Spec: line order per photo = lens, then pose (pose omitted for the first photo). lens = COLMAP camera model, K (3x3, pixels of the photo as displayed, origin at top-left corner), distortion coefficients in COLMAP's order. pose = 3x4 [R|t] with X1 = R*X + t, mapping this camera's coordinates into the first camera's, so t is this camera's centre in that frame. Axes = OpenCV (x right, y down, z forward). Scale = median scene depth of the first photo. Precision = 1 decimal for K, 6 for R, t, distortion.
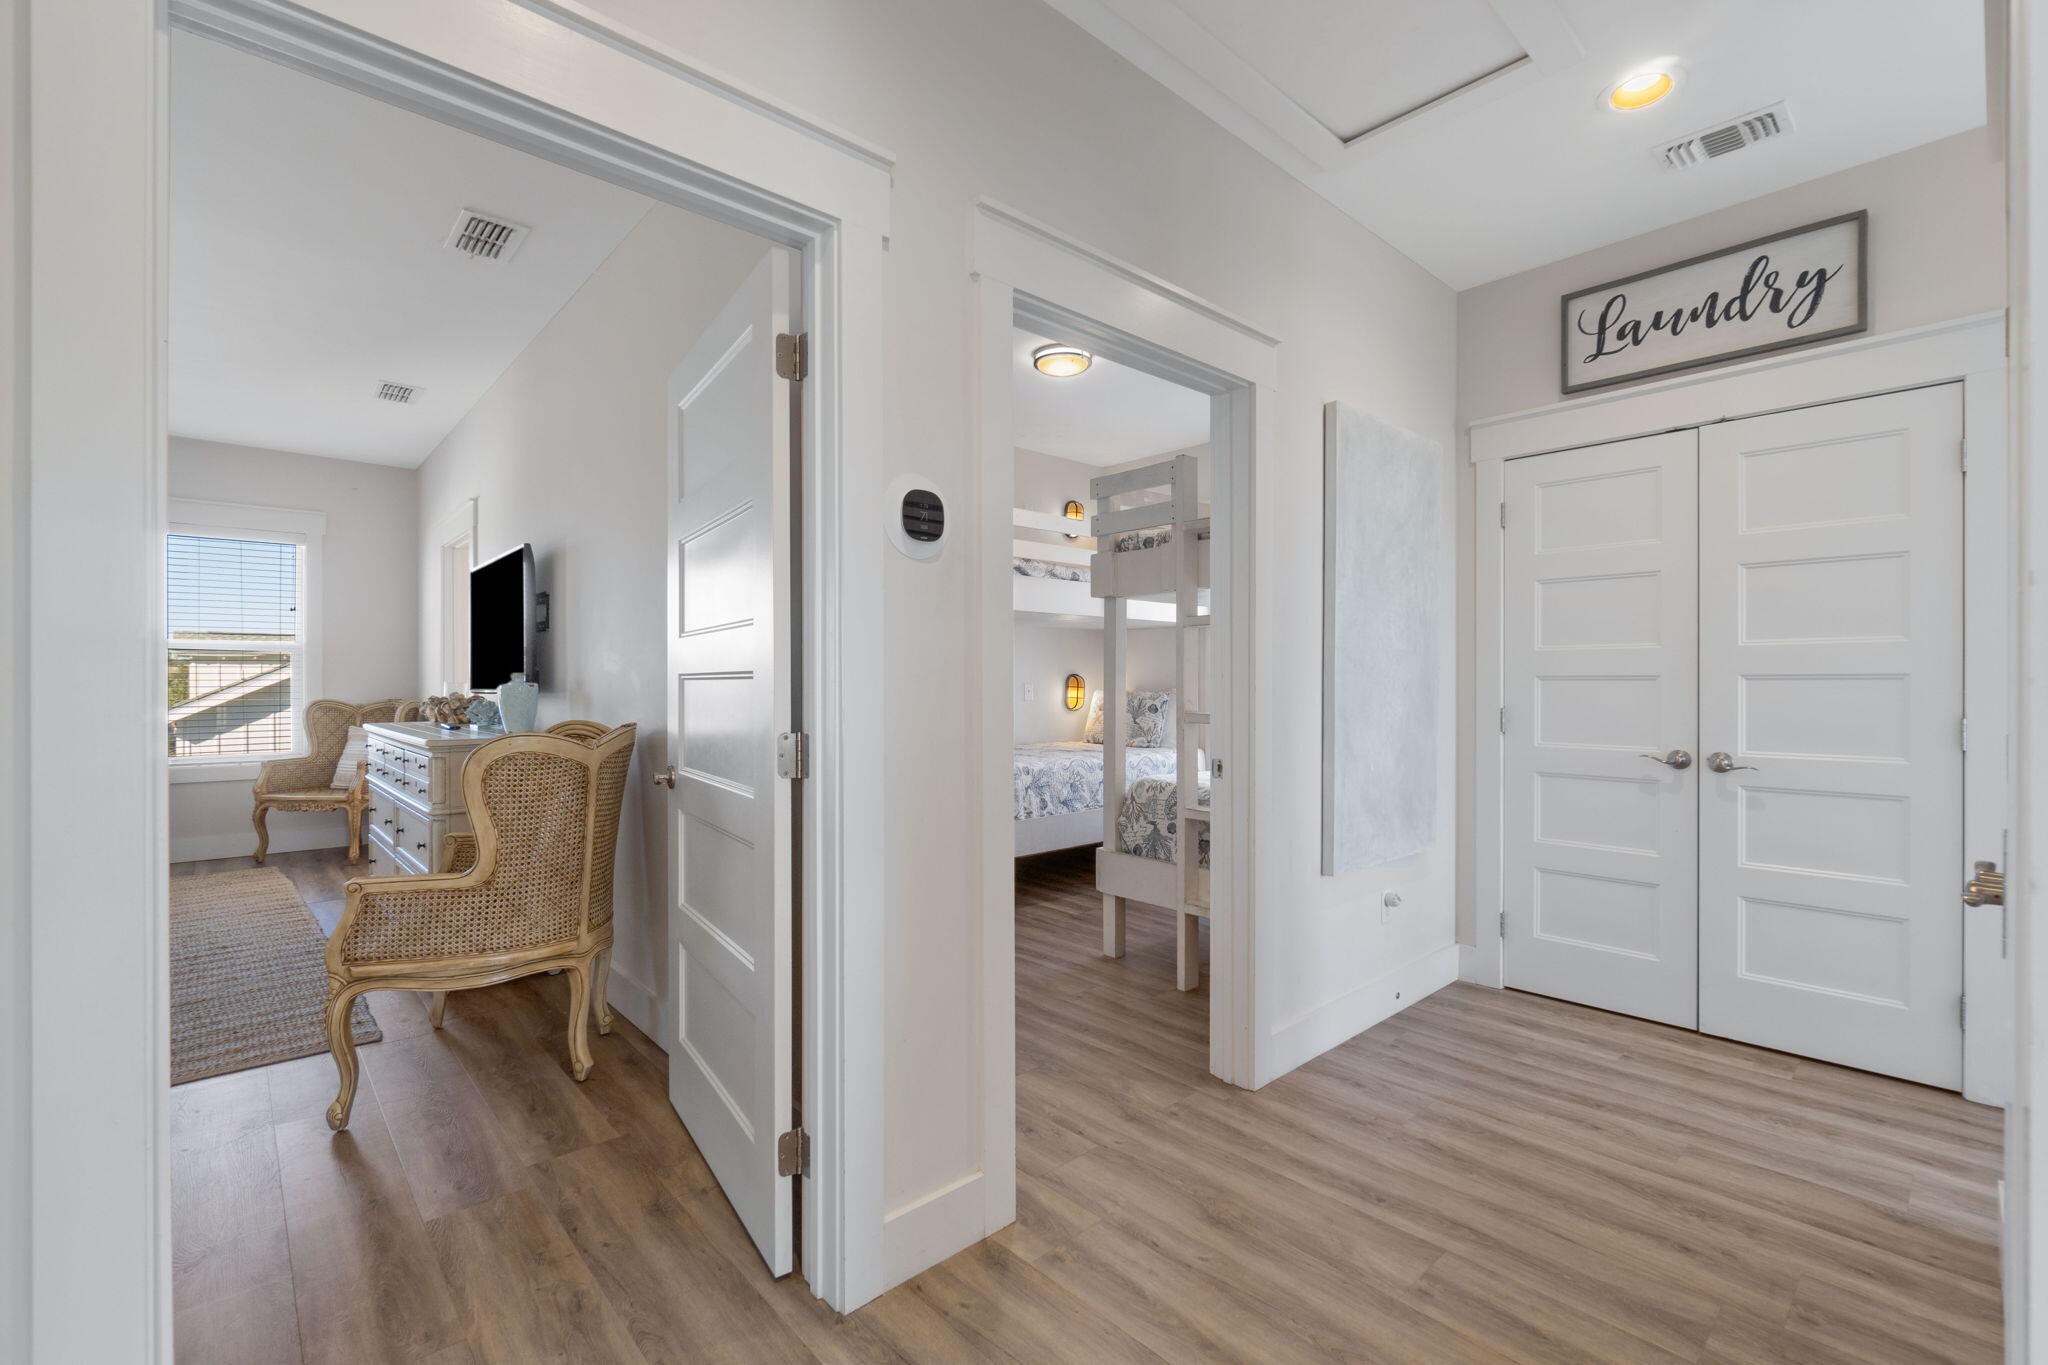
lens RADIAL K [[895.7, 0, 1024.0], [0, 895.7, 682.5], [0, 0, 1]] dist [-0.003158, -0.000355]
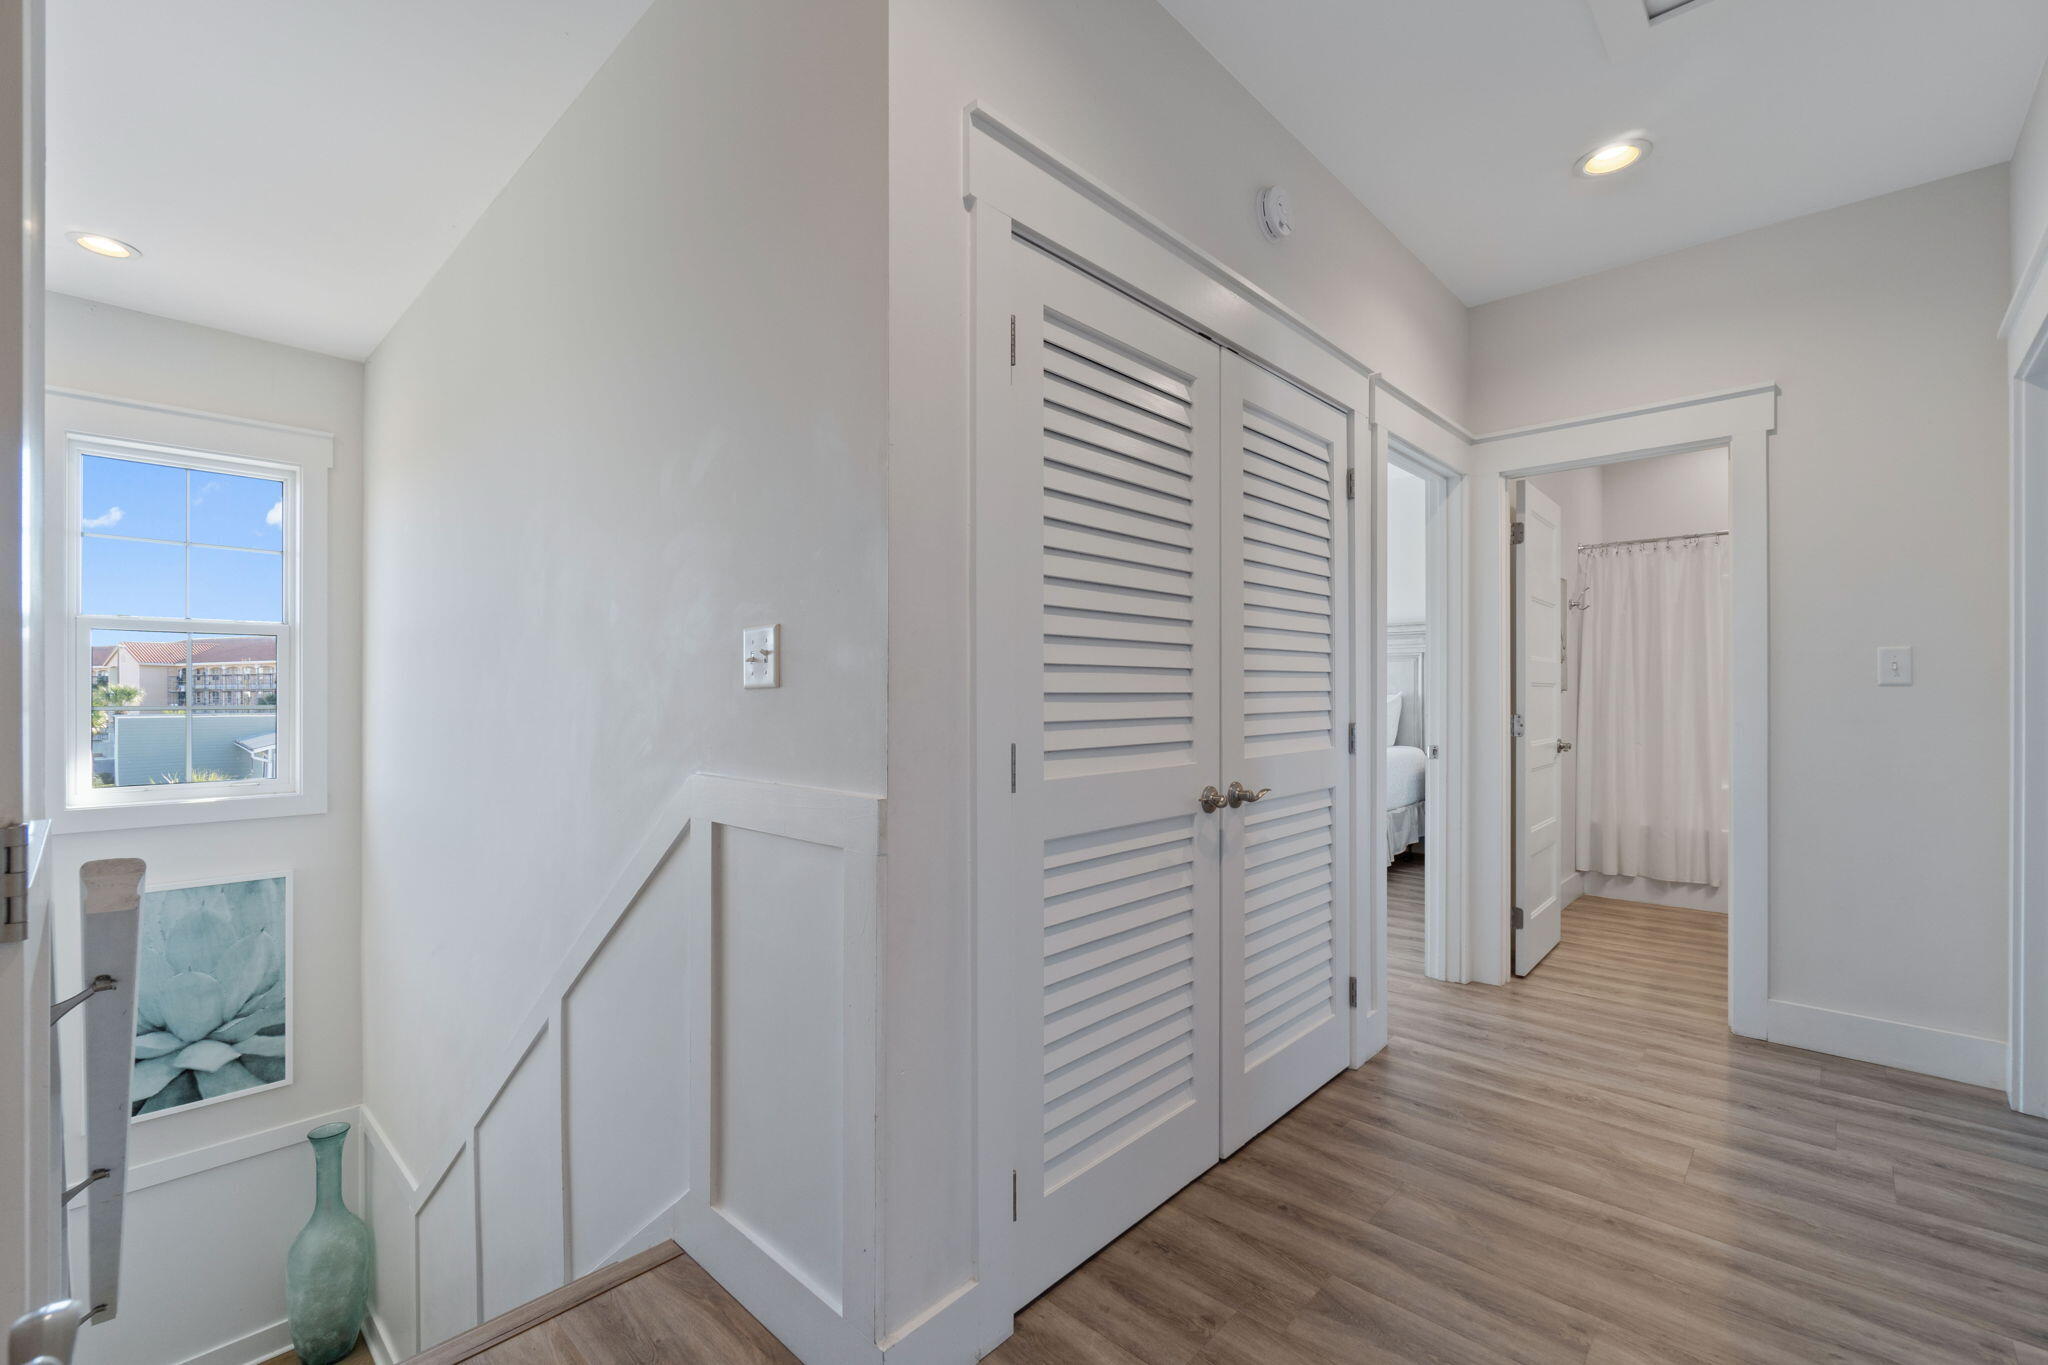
lens RADIAL K [[895.7, 0, 1024.0], [0, 895.7, 682.5], [0, 0, 1]] dist [-0.003158, -0.000355]
pose [[-0.996471, 0.005175, -0.083777, 0.521942], [0.005500, 0.999978, -0.003644, -0.003122], [0.083757, -0.004092, -0.996478, 0.891522]]
